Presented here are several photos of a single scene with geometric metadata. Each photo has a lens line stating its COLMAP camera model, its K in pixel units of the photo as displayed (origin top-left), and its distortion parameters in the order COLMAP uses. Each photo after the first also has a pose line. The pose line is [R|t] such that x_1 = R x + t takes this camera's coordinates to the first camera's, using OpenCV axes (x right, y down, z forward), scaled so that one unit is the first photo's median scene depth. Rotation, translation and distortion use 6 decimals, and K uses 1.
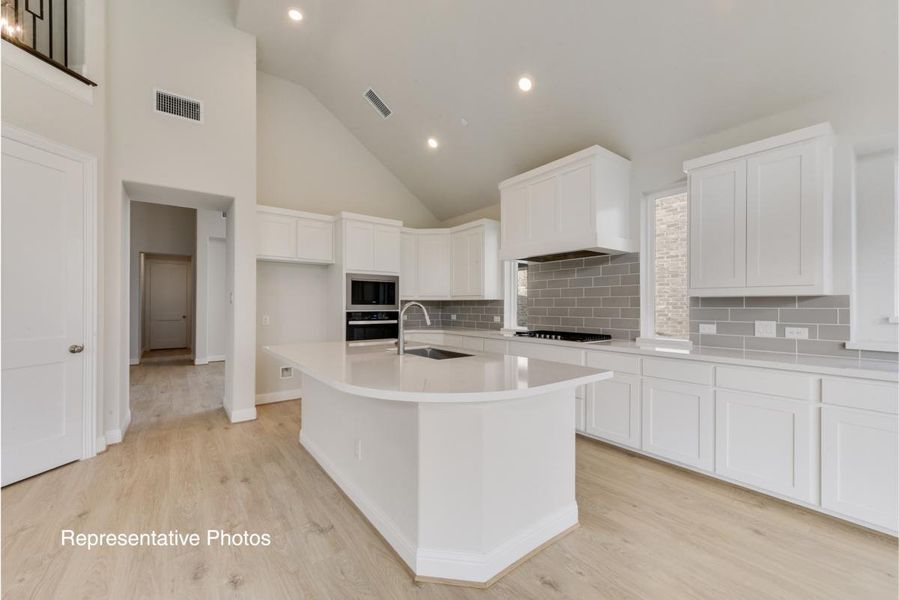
lens RADIAL K [[351.0, 0, 449.5], [0, 351.0, 300.0], [0, 0, 1]] dist [0.008948, -0.000401]
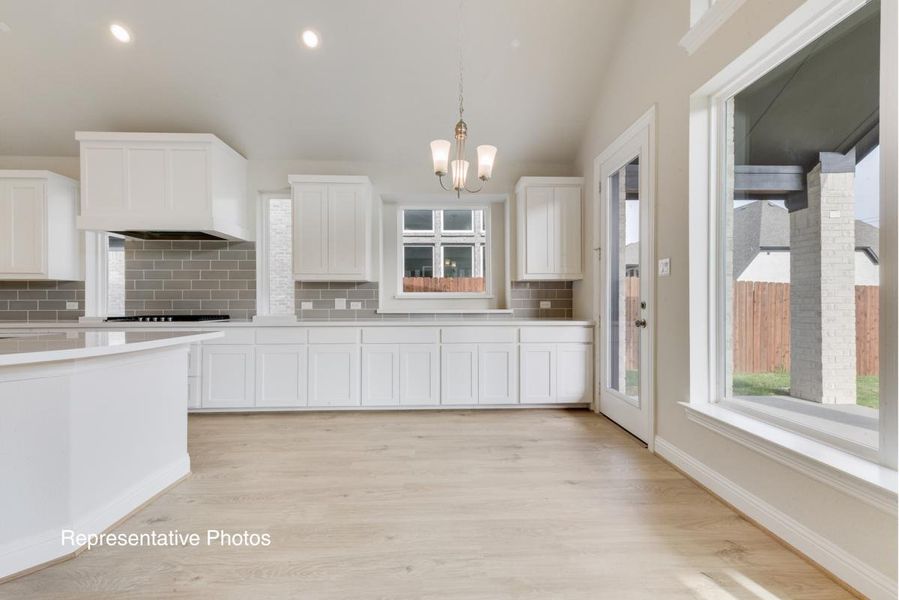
lens RADIAL K [[351.0, 0, 449.5], [0, 351.0, 300.0], [0, 0, 1]] dist [0.008948, -0.000401]
pose [[0.565271, -0.003456, 0.824898, -0.054944], [-0.001278, 0.999986, 0.005065, 0.051211], [-0.824905, -0.003917, 0.565259, -0.184460]]
